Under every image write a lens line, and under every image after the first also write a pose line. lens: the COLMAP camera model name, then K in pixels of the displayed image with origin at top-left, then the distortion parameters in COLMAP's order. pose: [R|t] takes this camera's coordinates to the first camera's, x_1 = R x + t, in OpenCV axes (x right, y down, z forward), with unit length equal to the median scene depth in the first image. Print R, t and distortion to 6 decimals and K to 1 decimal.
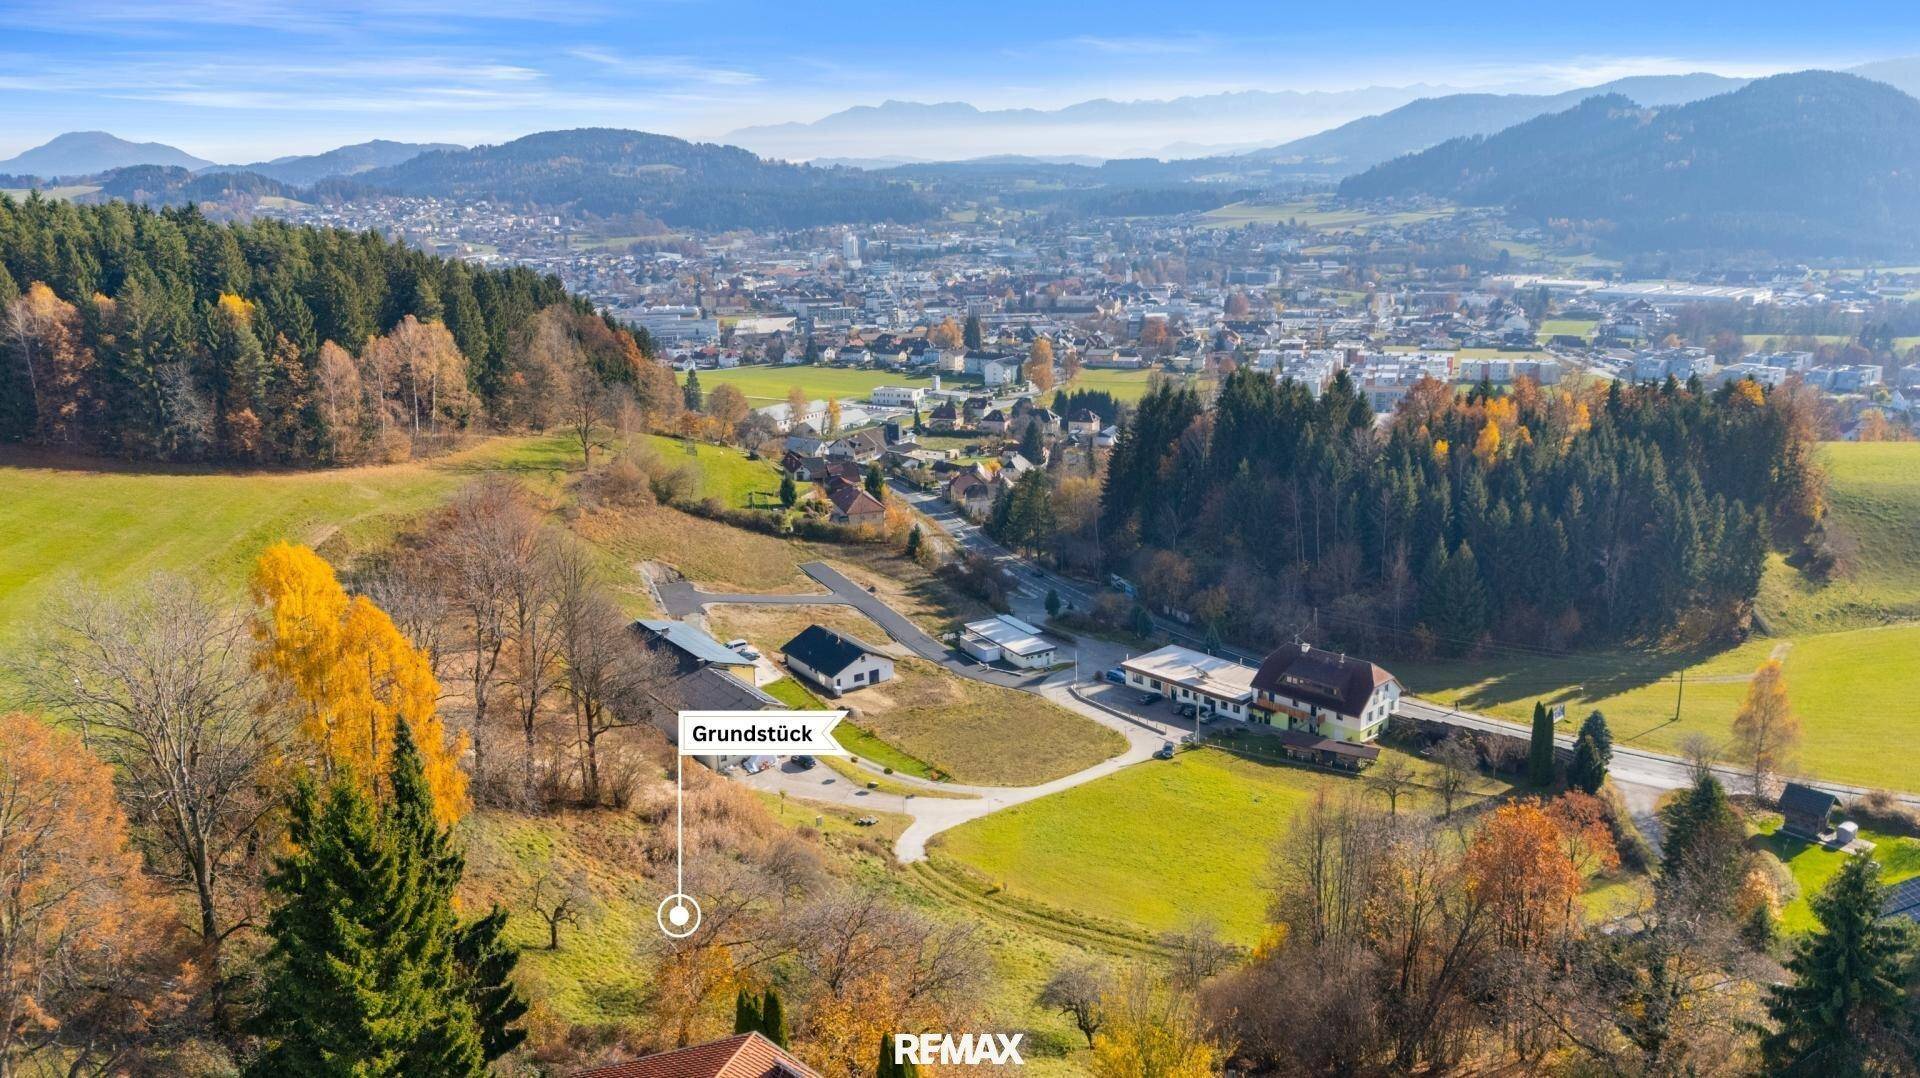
lens RADIAL K [[1391.8, 0, 967.8], [0, 1391.8, 546.9], [0, 0, 1]] dist [0.107894, -0.005688]
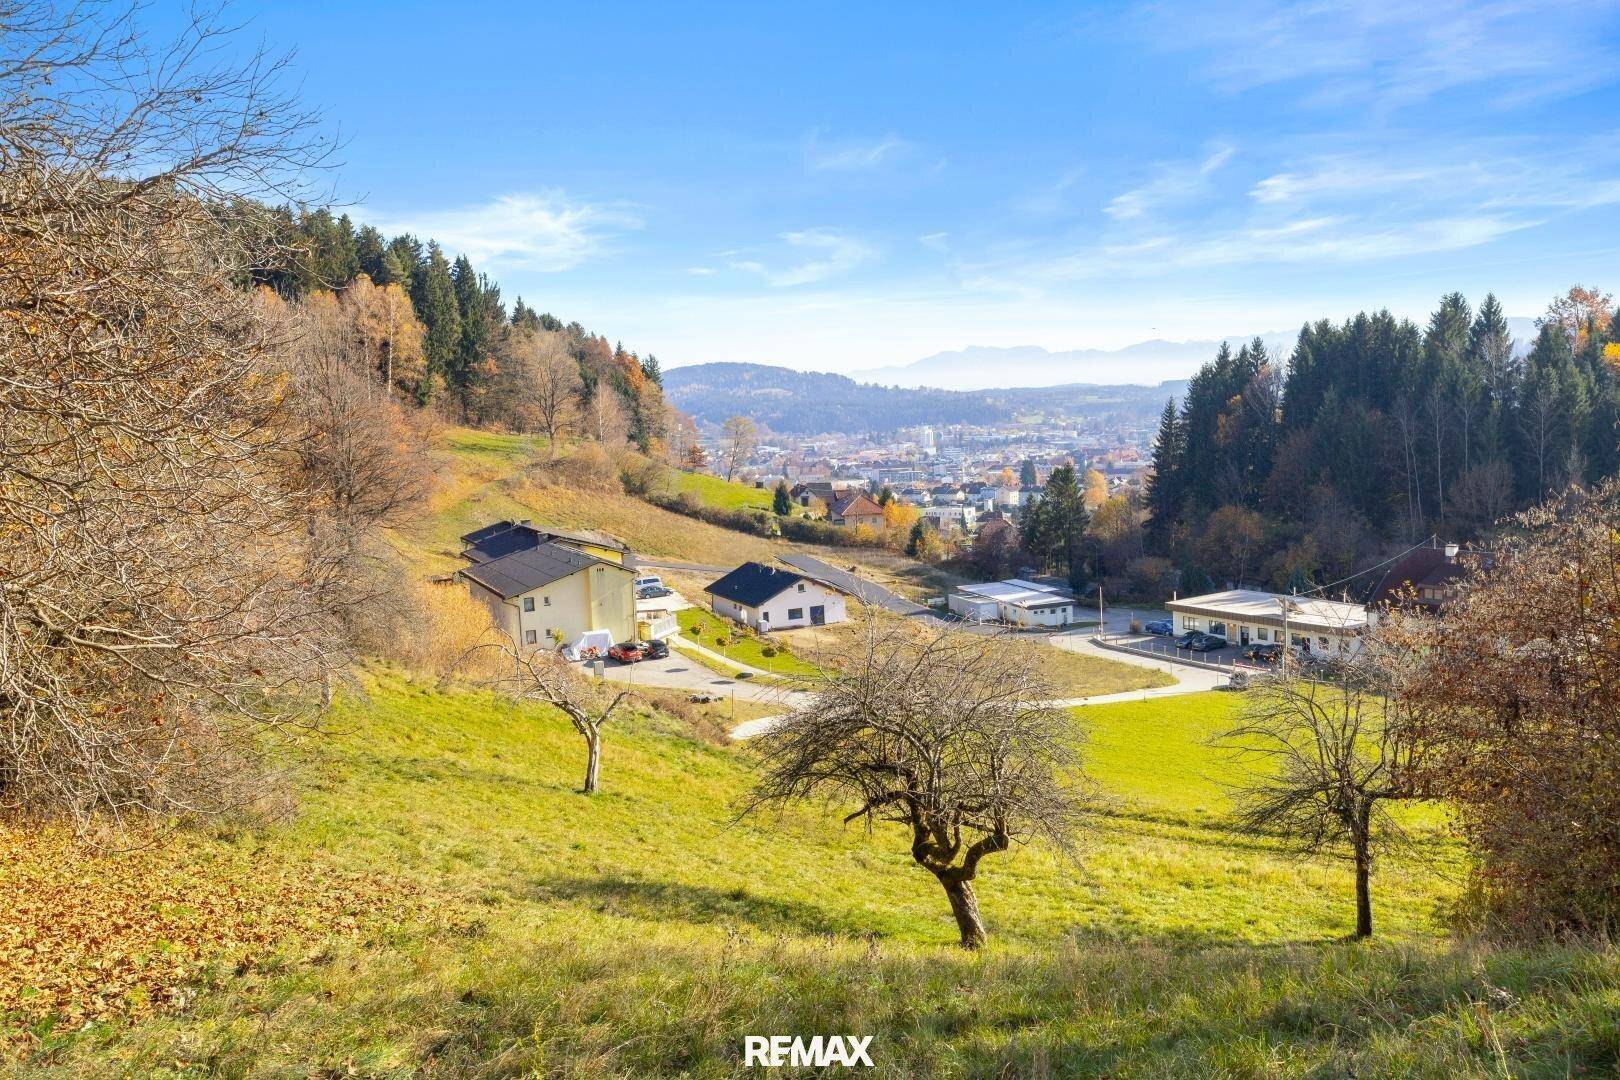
lens RADIAL K [[1286.5, 0, 818.8], [0, 1286.5, 535.5], [0, 0, 1]] dist [0.010540, -0.006071]
pose [[0.986646, -0.000122, -0.162881, 0.032126], [-0.020788, 0.991727, -0.126667, 0.101128], [0.161549, 0.128362, 0.978481, 0.246529]]
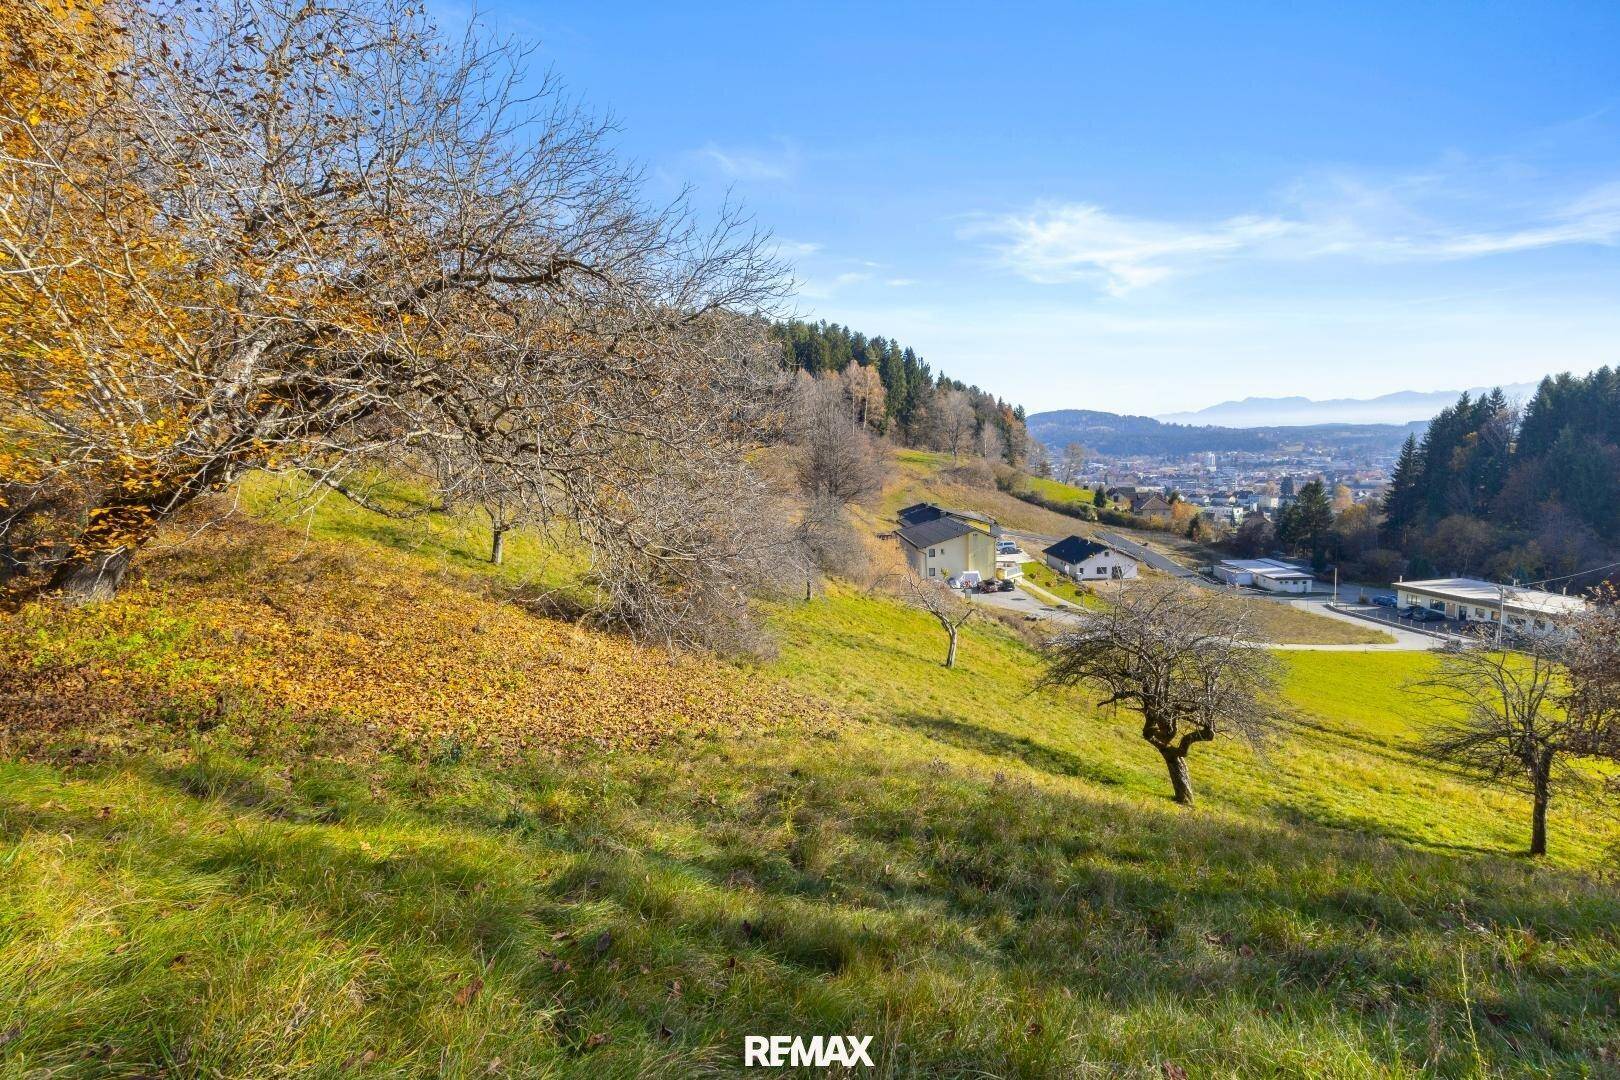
lens RADIAL K [[765.5, 0, 809.2], [0, 765.5, 537.9], [0, 0, 1]] dist [0.012801, 0.002430]
pose [[0.848164, 0.062798, -0.525998, 0.034887], [-0.115634, 0.990951, -0.068150, 0.100869], [0.516959, 0.118625, 0.847751, 0.248663]]
